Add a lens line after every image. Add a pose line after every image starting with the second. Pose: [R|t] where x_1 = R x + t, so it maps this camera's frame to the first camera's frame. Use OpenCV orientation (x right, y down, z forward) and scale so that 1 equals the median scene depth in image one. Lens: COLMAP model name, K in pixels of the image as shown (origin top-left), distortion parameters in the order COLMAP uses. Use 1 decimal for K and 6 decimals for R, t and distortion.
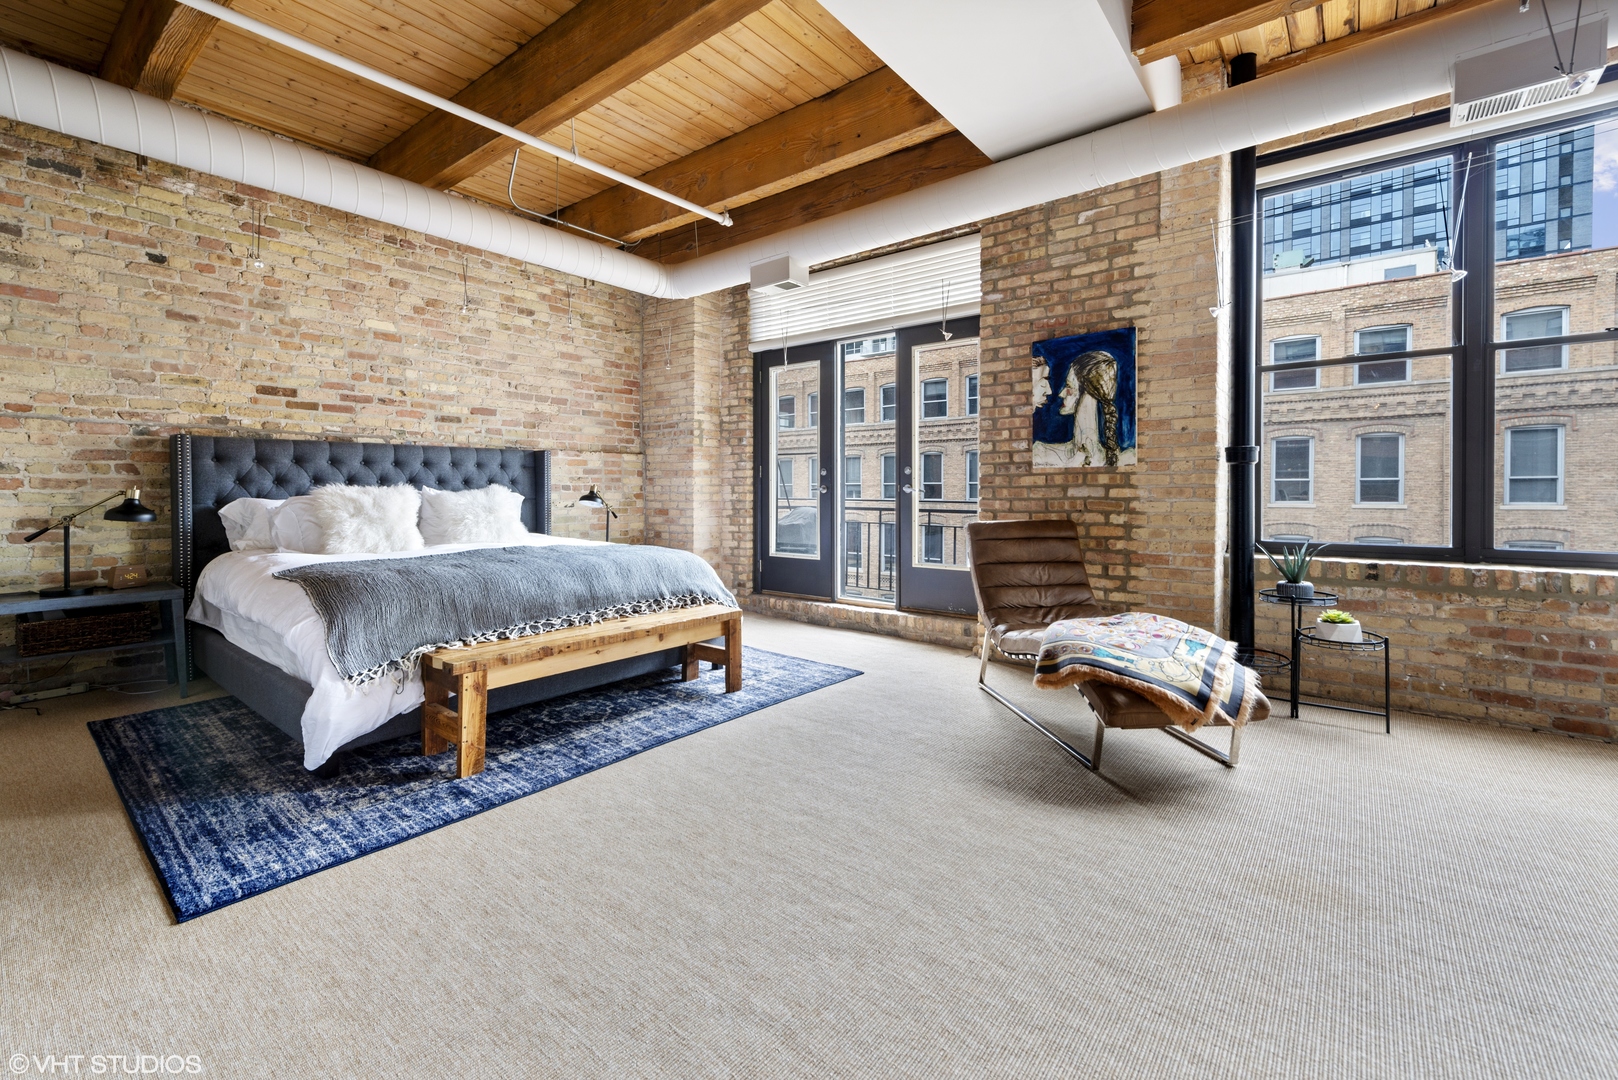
lens RADIAL K [[703.9, 0, 805.6], [0, 703.9, 497.5], [0, 0, 1]] dist [0.015472, -0.000016]
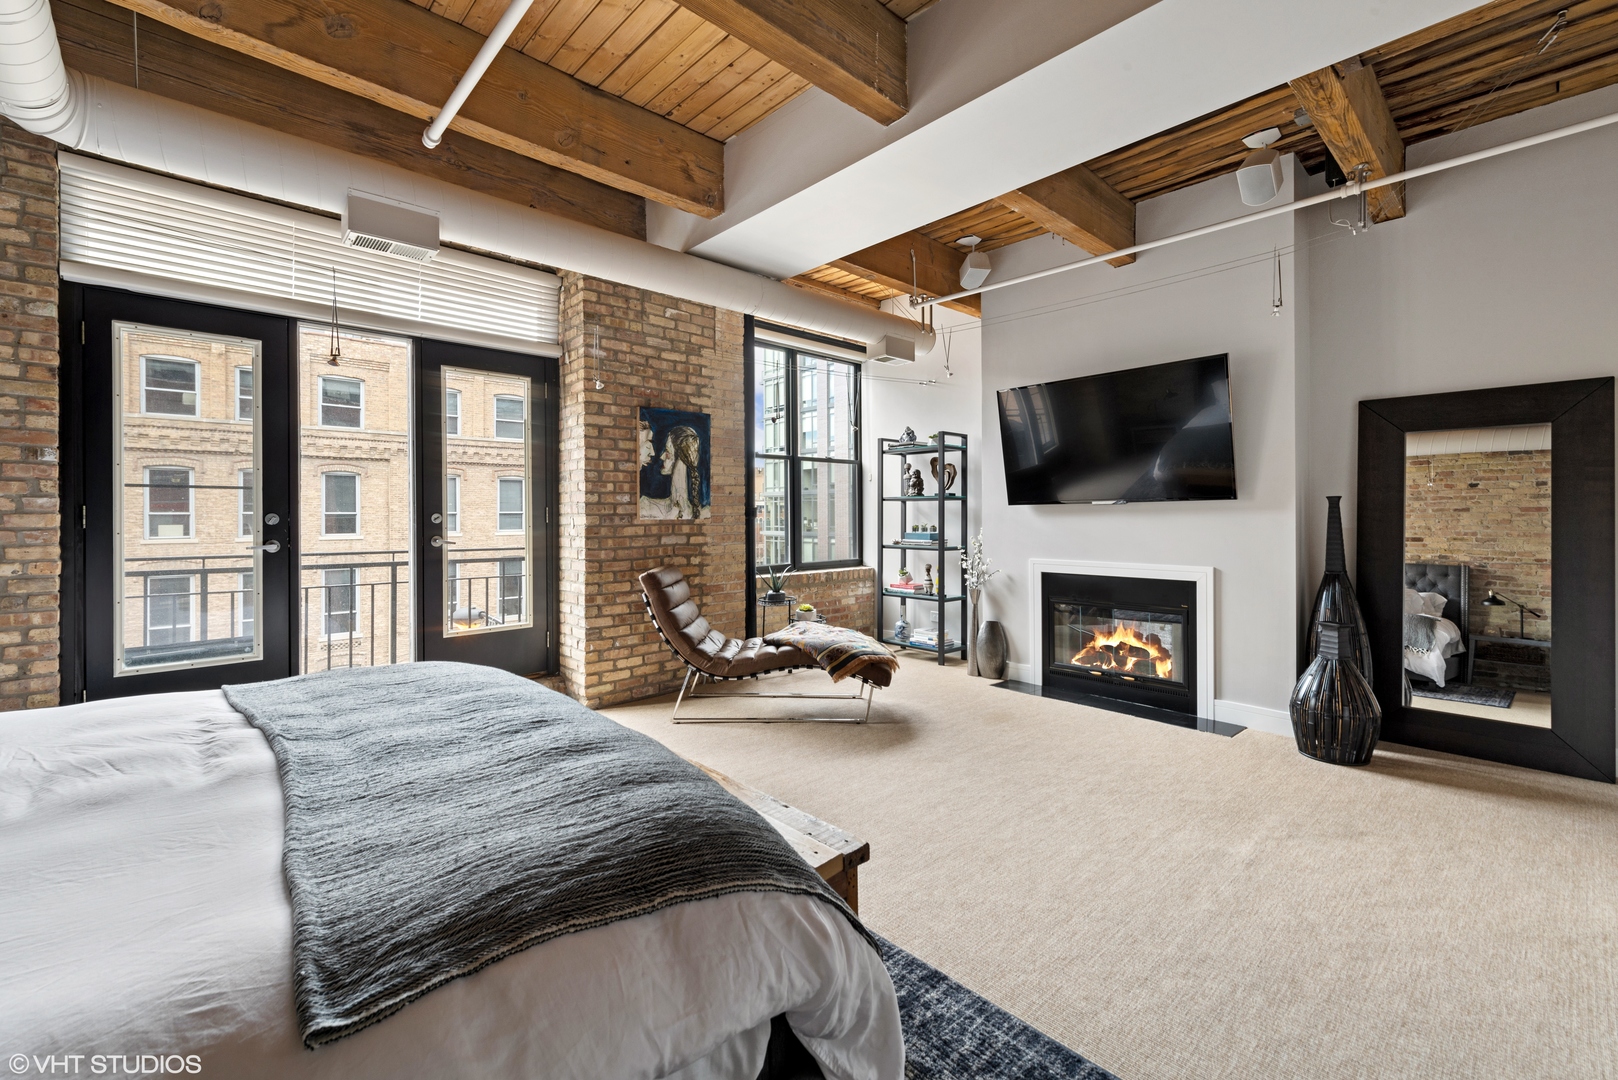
lens RADIAL K [[679.0, 0, 805.8], [0, 679.0, 512.1], [0, 0, 1]] dist [0.014341, -0.000152]
pose [[0.136876, 0.004996, 0.990576, -0.714515], [0.014573, 0.999869, -0.007057, -0.043150], [-0.990481, 0.015402, 0.136785, 0.605983]]
